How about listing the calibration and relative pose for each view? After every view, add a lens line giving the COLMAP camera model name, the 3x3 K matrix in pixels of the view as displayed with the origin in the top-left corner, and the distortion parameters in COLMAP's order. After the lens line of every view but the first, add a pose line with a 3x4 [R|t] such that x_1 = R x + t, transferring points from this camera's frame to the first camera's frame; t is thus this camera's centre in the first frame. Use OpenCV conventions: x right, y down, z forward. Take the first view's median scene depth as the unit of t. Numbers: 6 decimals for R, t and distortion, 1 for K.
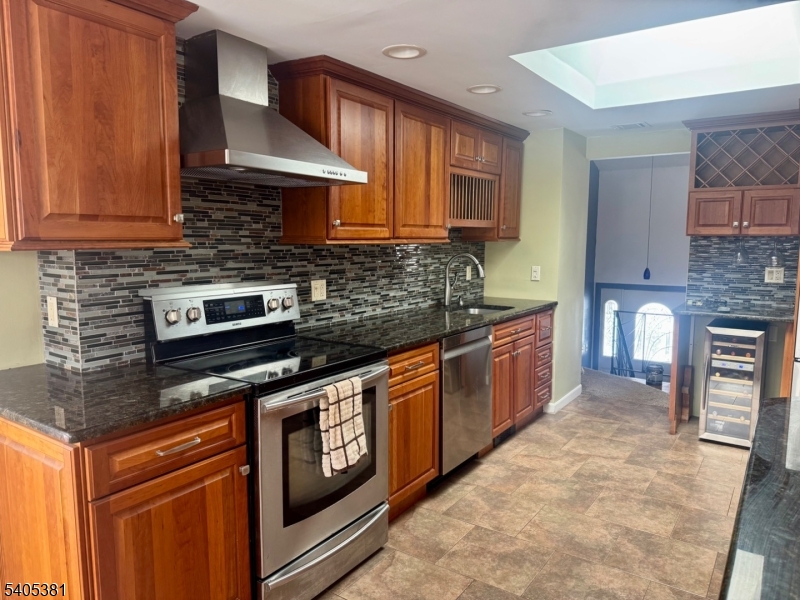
lens RADIAL K [[569.2, 0, 400.0], [0, 569.2, 300.0], [0, 0, 1]] dist [-0.001296, 0.000442]
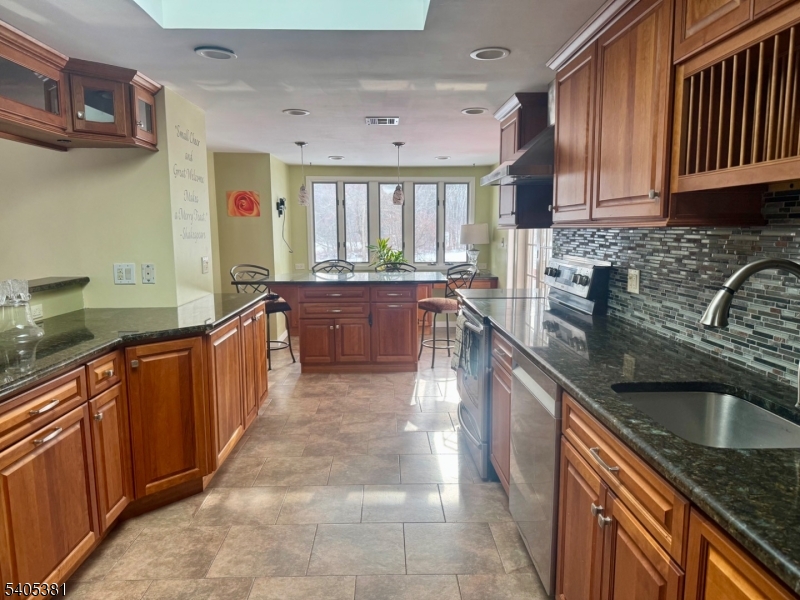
lens RADIAL K [[538.7, 0, 388.1], [0, 538.7, 300.0], [0, 0, 1]] dist [-0.105690, -0.000077]
pose [[-0.816004, 0.076847, -0.572915, 0.515137], [-0.059556, 0.974672, 0.215562, -0.115737], [0.574970, 0.210020, -0.790760, 1.166844]]
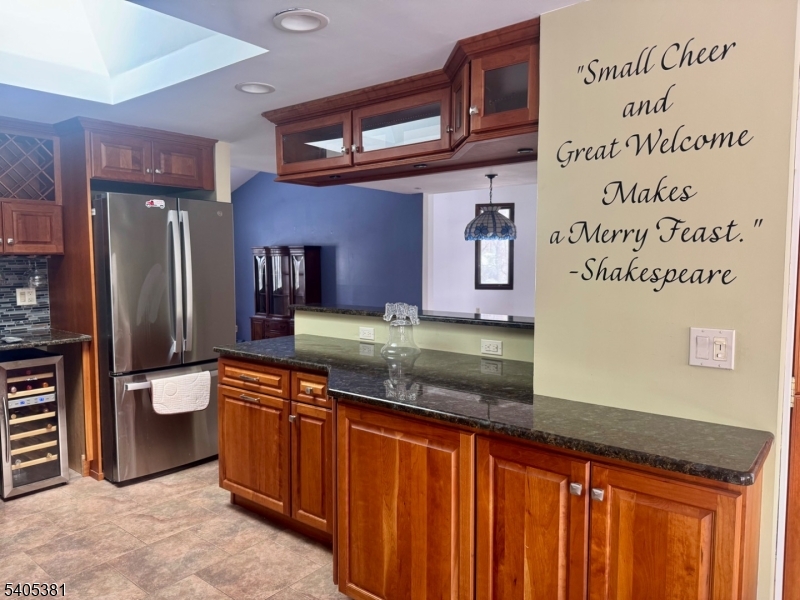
lens RADIAL K [[569.2, 0, 400.0], [0, 569.2, 300.0], [0, 0, 1]] dist [-0.001296, 0.000442]
pose [[0.072715, -0.075987, 0.994454, -0.240255], [0.115405, 0.991037, 0.067287, -0.033288], [-0.990653, 0.109872, 0.080832, 0.352780]]
